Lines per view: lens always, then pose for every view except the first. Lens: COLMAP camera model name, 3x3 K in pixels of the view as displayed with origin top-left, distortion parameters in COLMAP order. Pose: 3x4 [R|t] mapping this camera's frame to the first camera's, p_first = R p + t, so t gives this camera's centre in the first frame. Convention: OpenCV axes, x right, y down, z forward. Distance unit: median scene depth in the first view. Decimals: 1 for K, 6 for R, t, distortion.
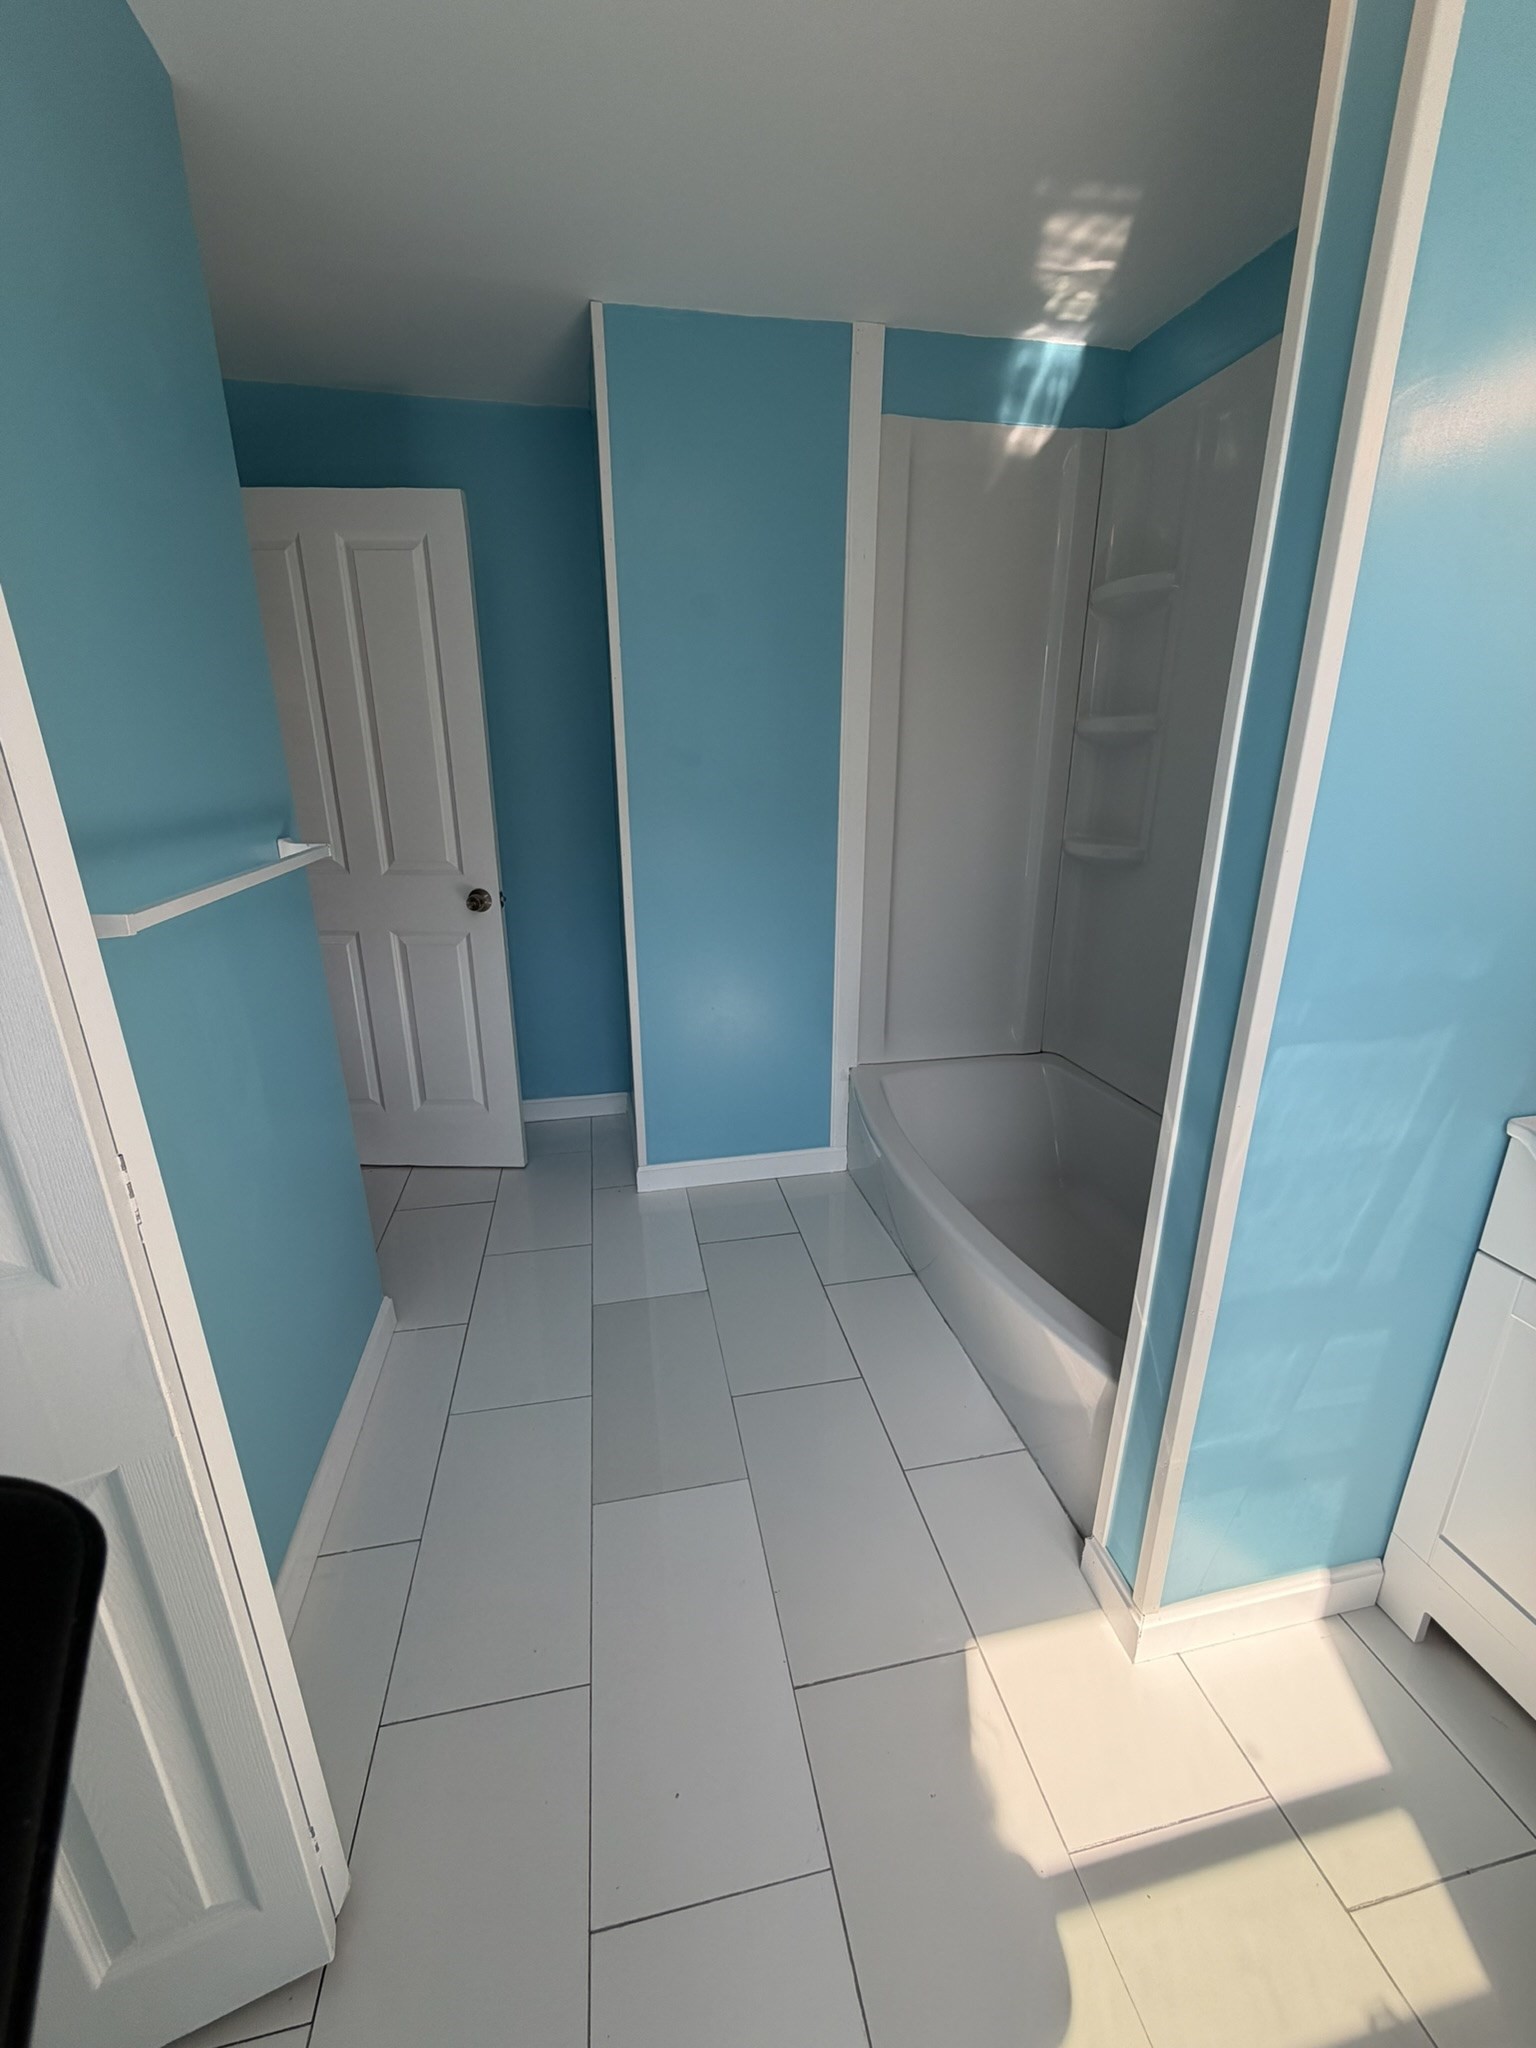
lens RADIAL K [[817.8, 0, 764.2], [0, 817.8, 1017.2], [0, 0, 1]] dist [-0.003312, -0.000450]
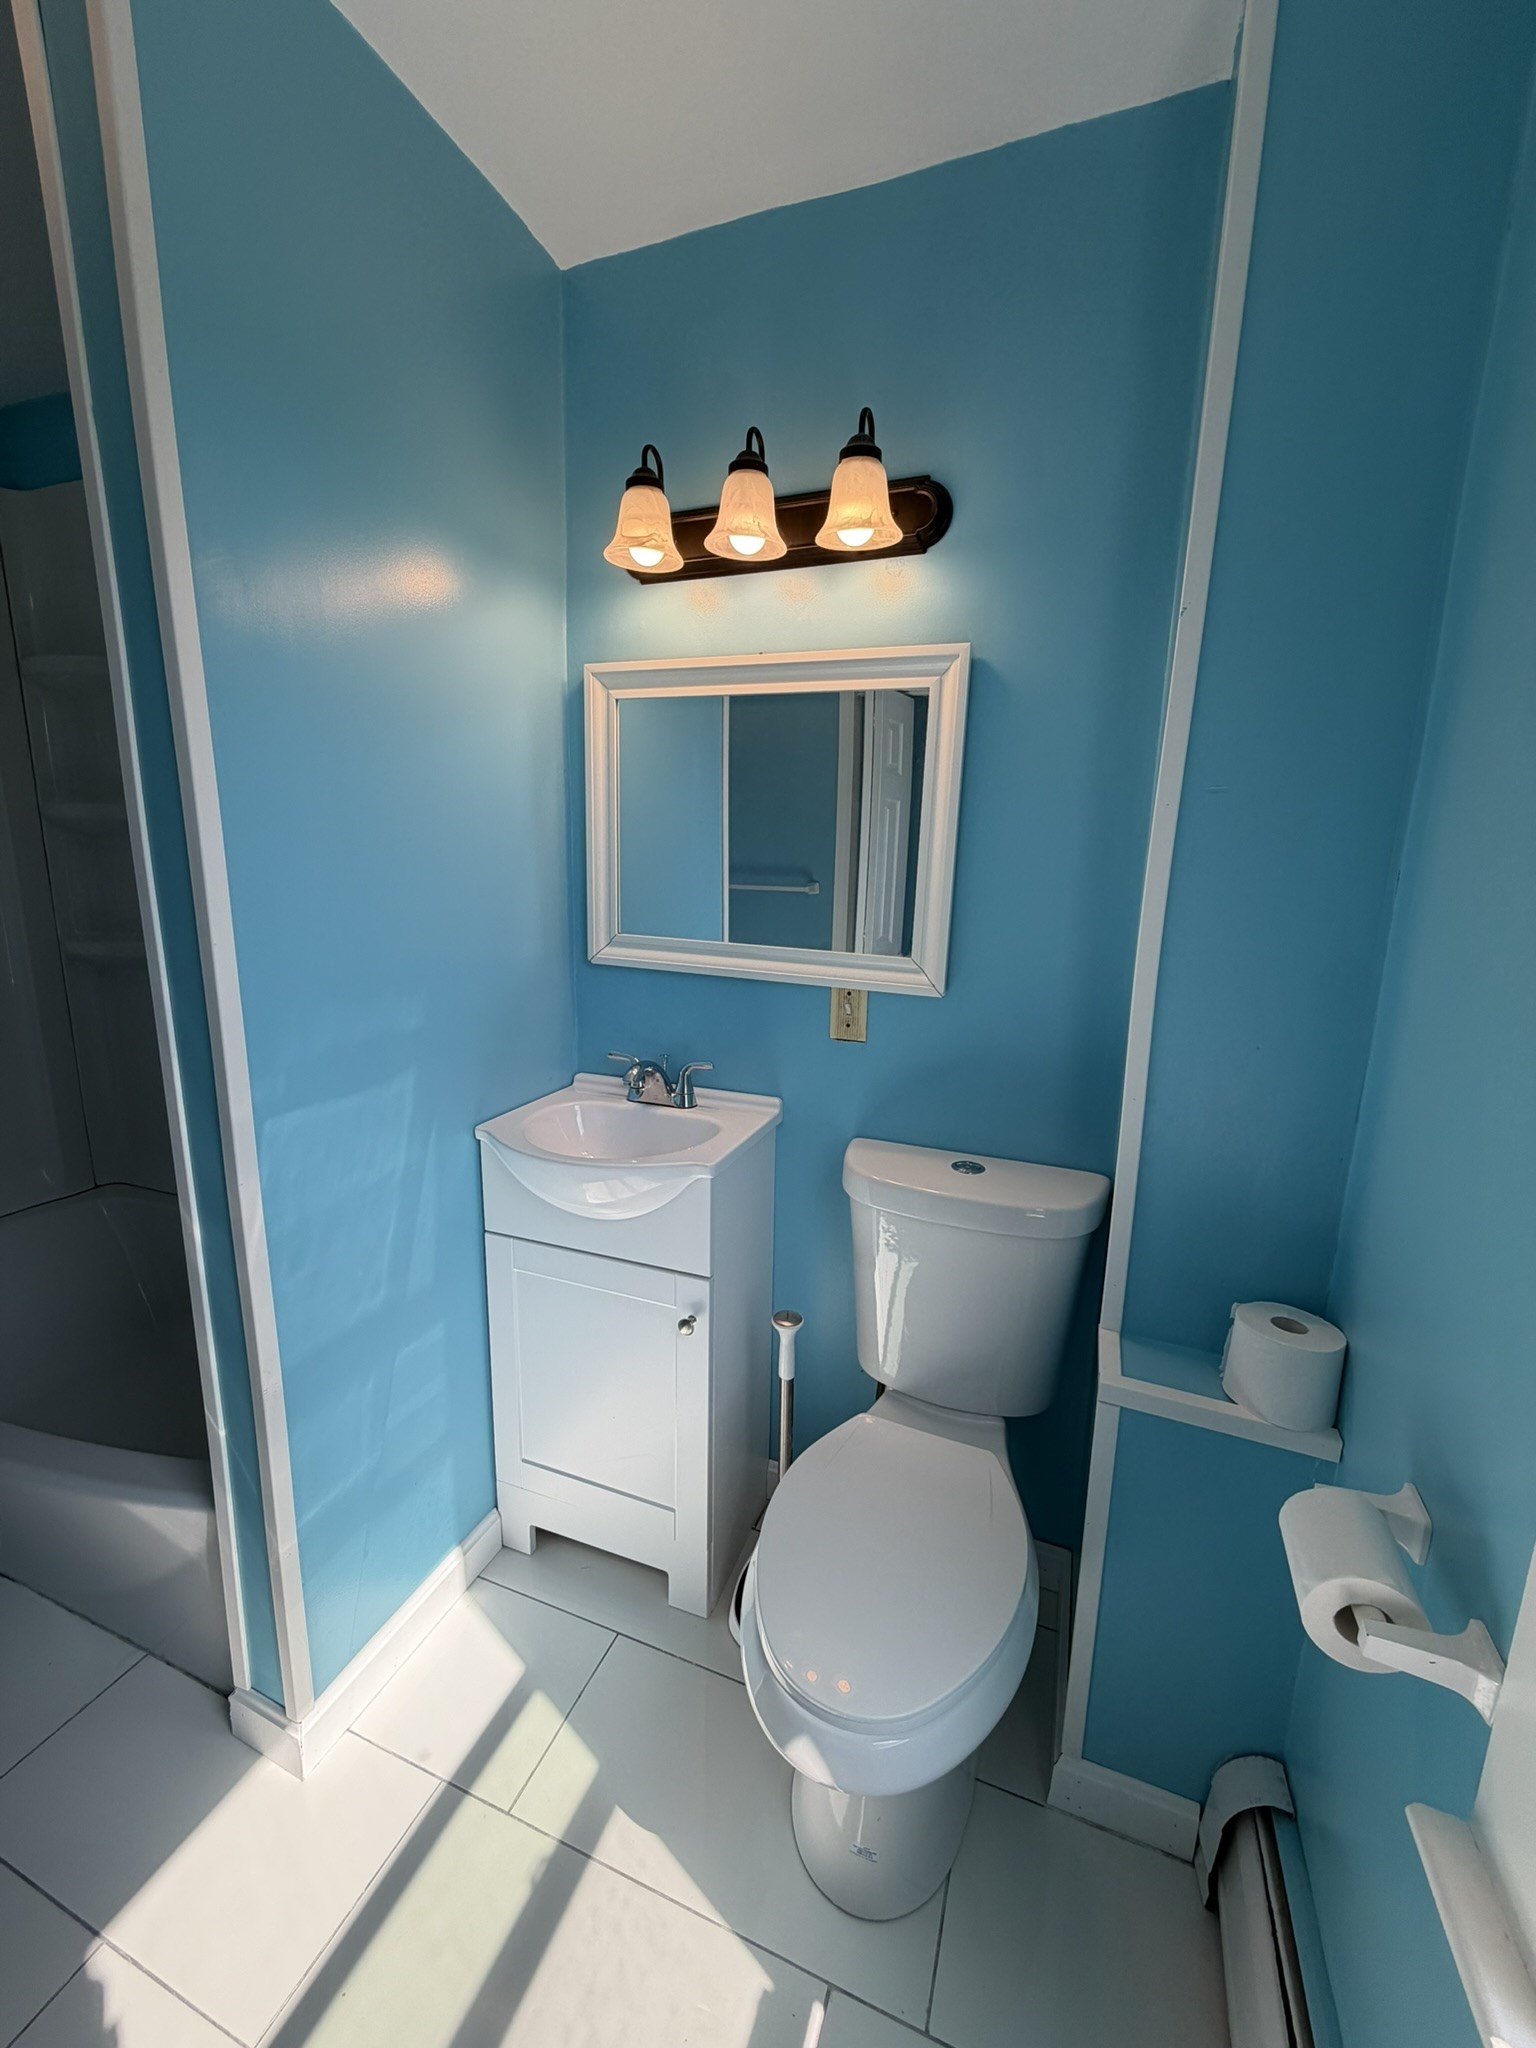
lens RADIAL K [[816.2, 0, 767.8], [0, 816.2, 1017.0], [0, 0, 1]] dist [-0.001187, -0.000411]
pose [[0.534862, -0.150839, 0.831366, 0.058701], [0.231188, 0.972514, 0.027713, 0.014766], [-0.812696, 0.177379, 0.555034, -0.091563]]
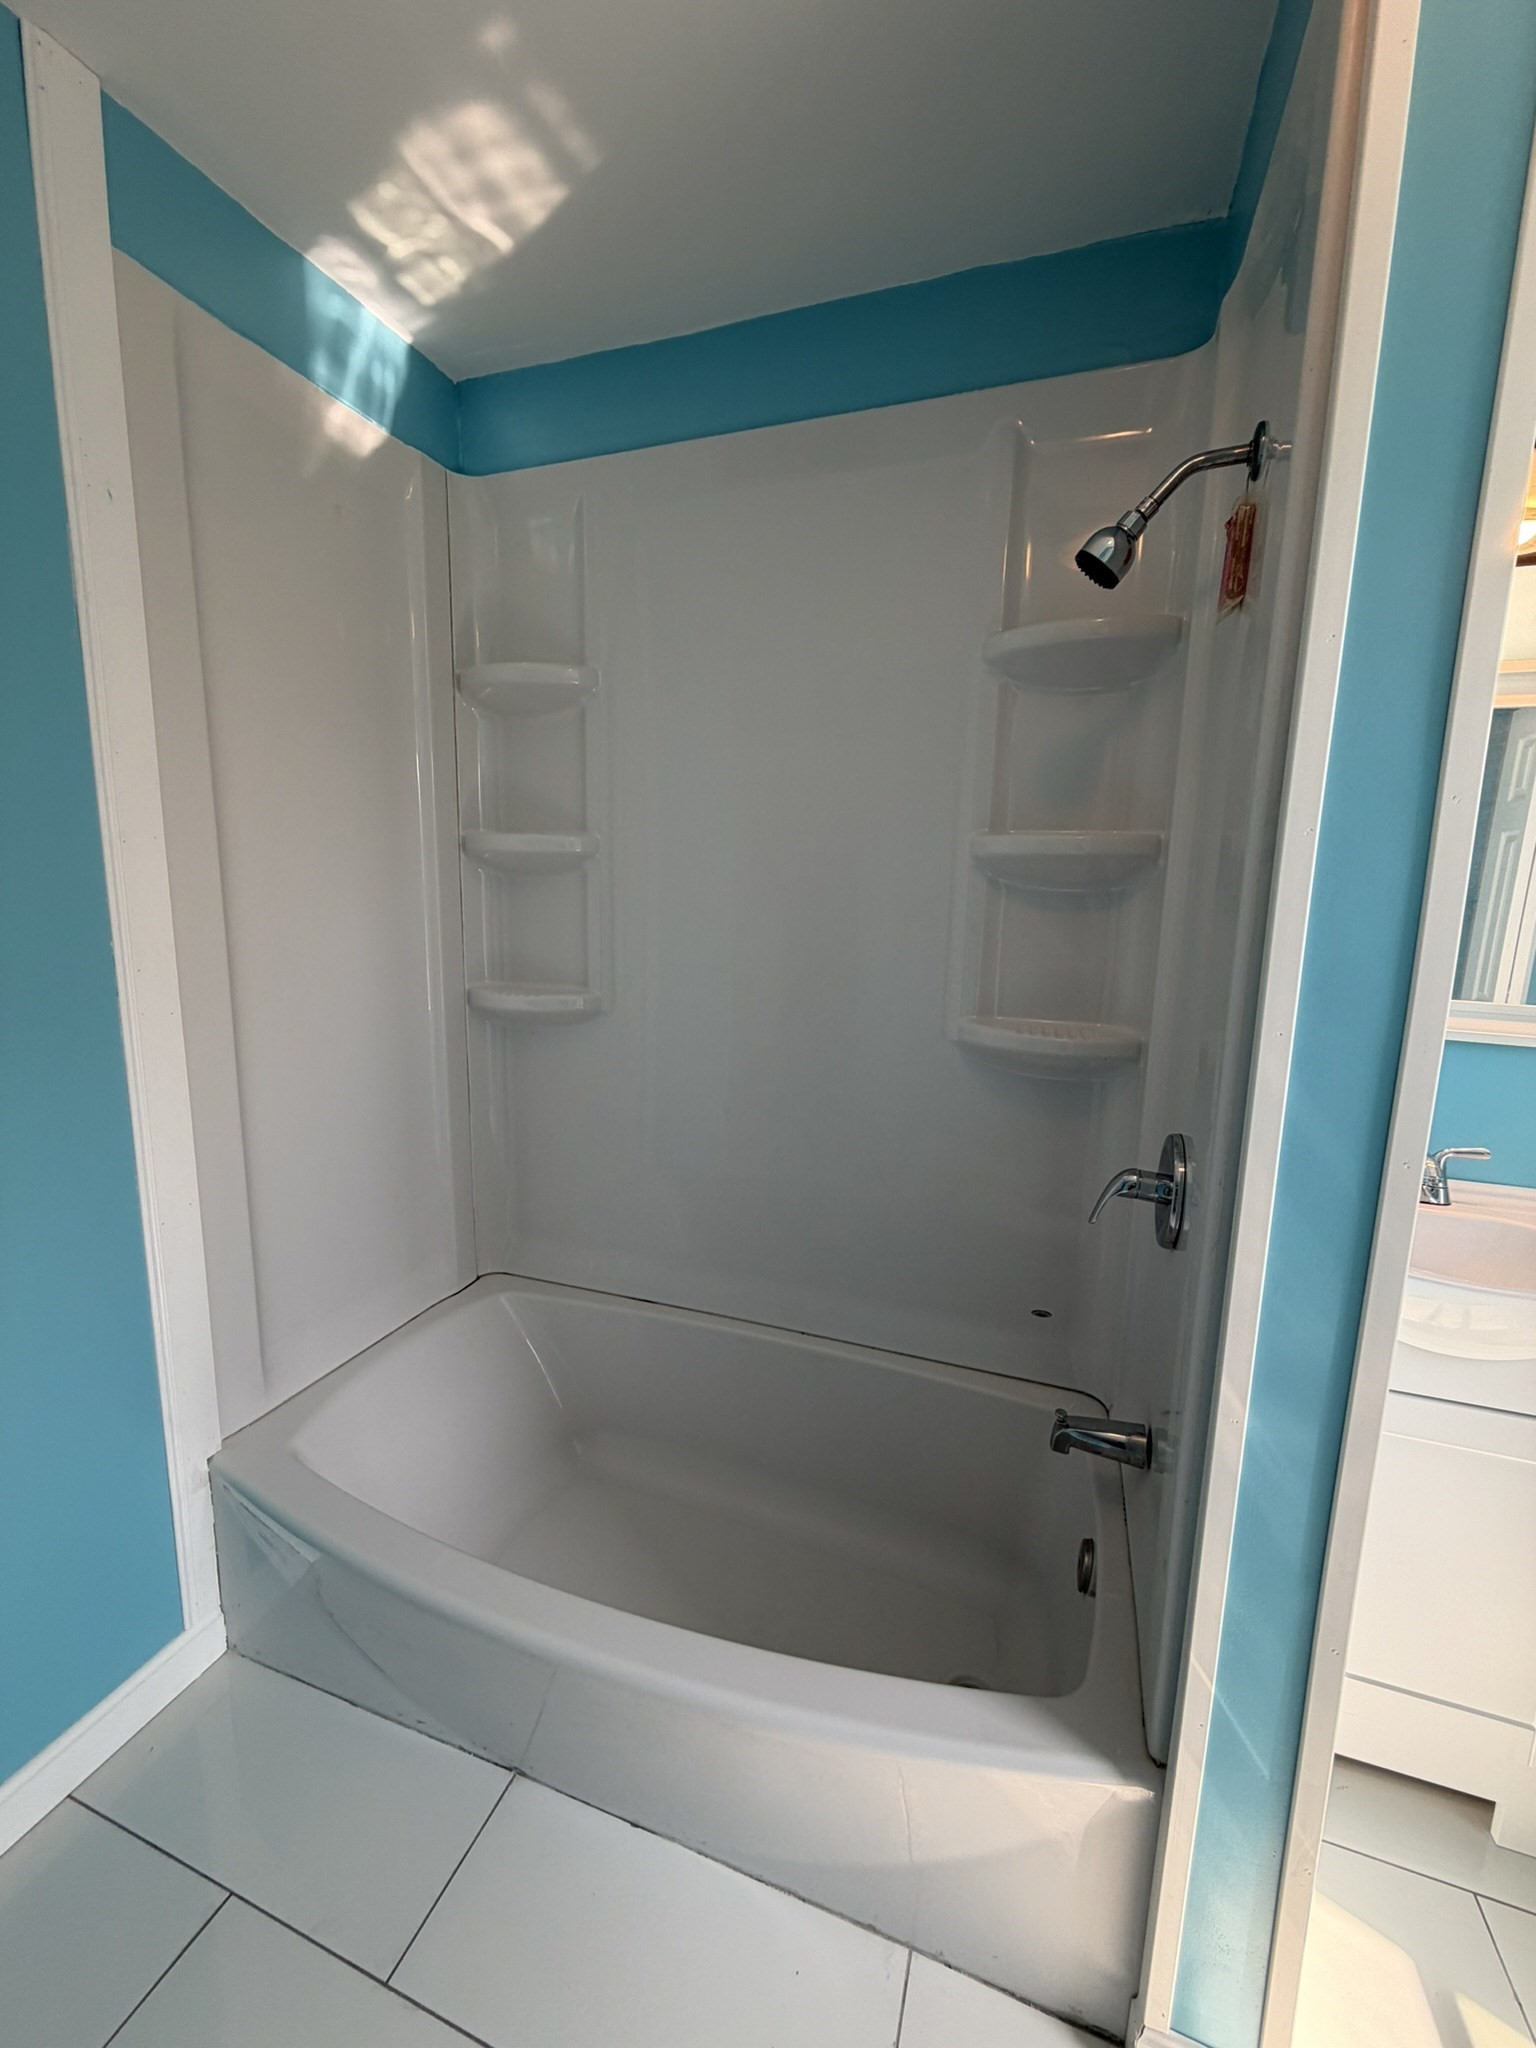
lens RADIAL K [[817.8, 0, 764.2], [0, 817.8, 1017.2], [0, 0, 1]] dist [-0.003312, -0.000450]
pose [[0.517980, -0.120274, 0.846895, -0.170321], [0.231900, 0.972733, -0.003690, -0.182536], [-0.823359, 0.198306, 0.531747, 0.560767]]
